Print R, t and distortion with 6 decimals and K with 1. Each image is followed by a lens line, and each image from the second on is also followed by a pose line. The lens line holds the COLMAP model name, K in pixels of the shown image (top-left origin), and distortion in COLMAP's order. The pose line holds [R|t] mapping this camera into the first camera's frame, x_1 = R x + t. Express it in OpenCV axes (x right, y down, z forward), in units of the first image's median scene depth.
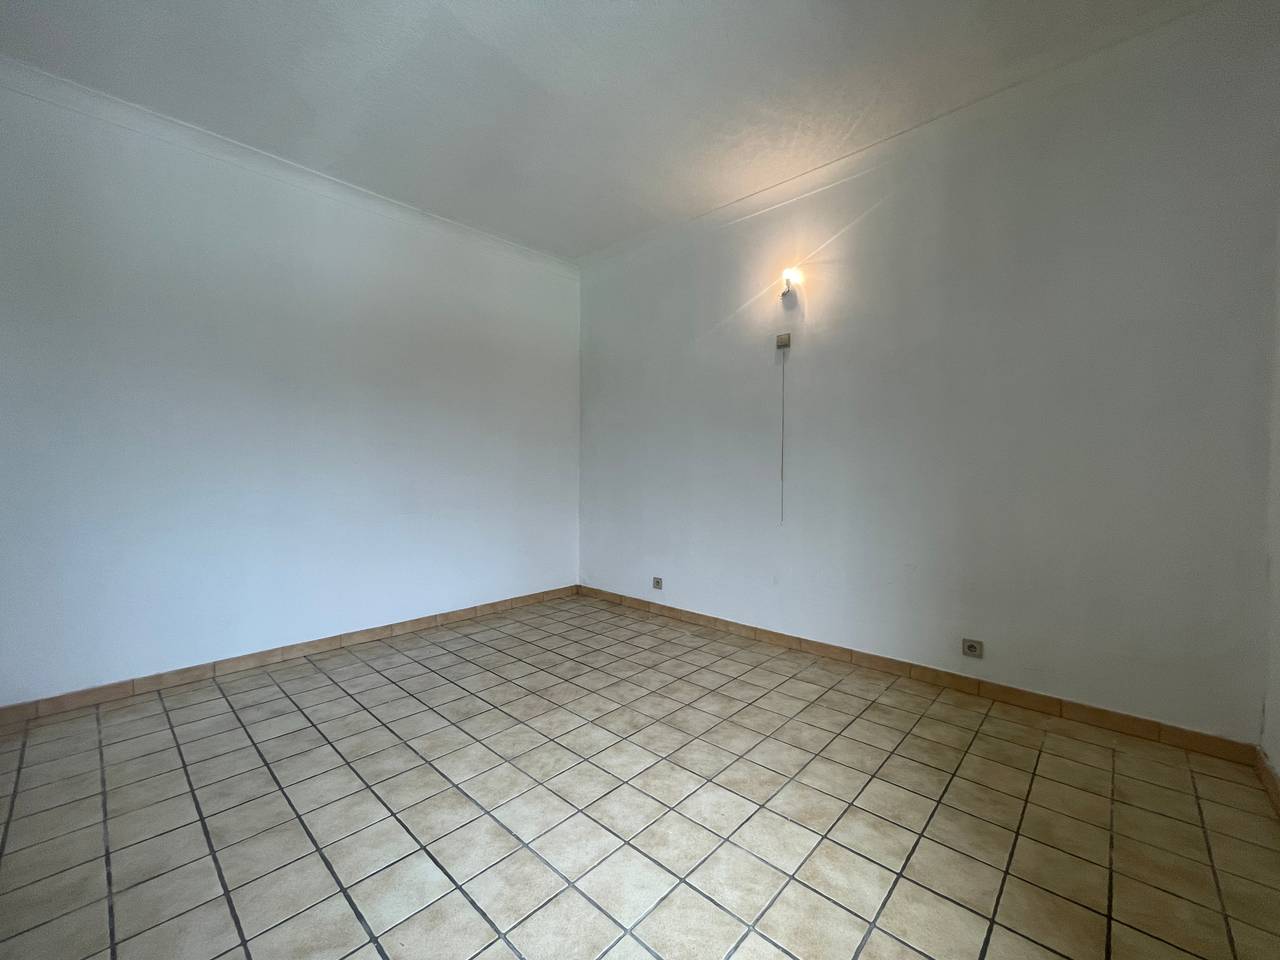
lens RADIAL K [[519.5, 0, 635.5], [0, 519.5, 480.8], [0, 0, 1]] dist [0.003159, 0.000215]
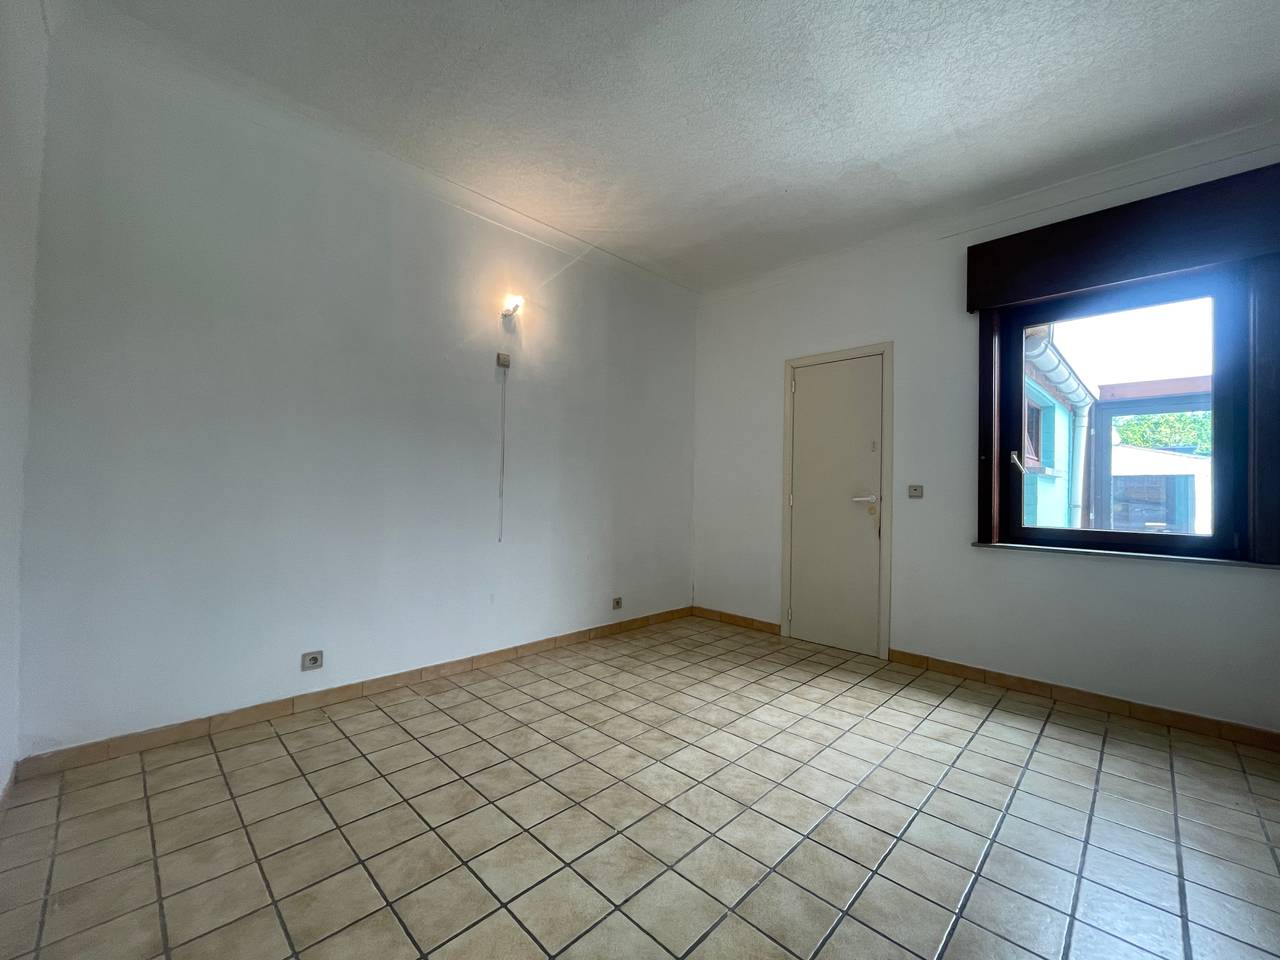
lens RADIAL K [[519.5, 0, 635.5], [0, 519.5, 478.7], [0, 0, 1]] dist [0.003159, 0.000215]
pose [[0.032154, 0.019674, 0.999289, -0.887019], [0.004582, 0.999793, -0.019832, -0.018712], [-0.999472, 0.005216, 0.032057, 0.873821]]
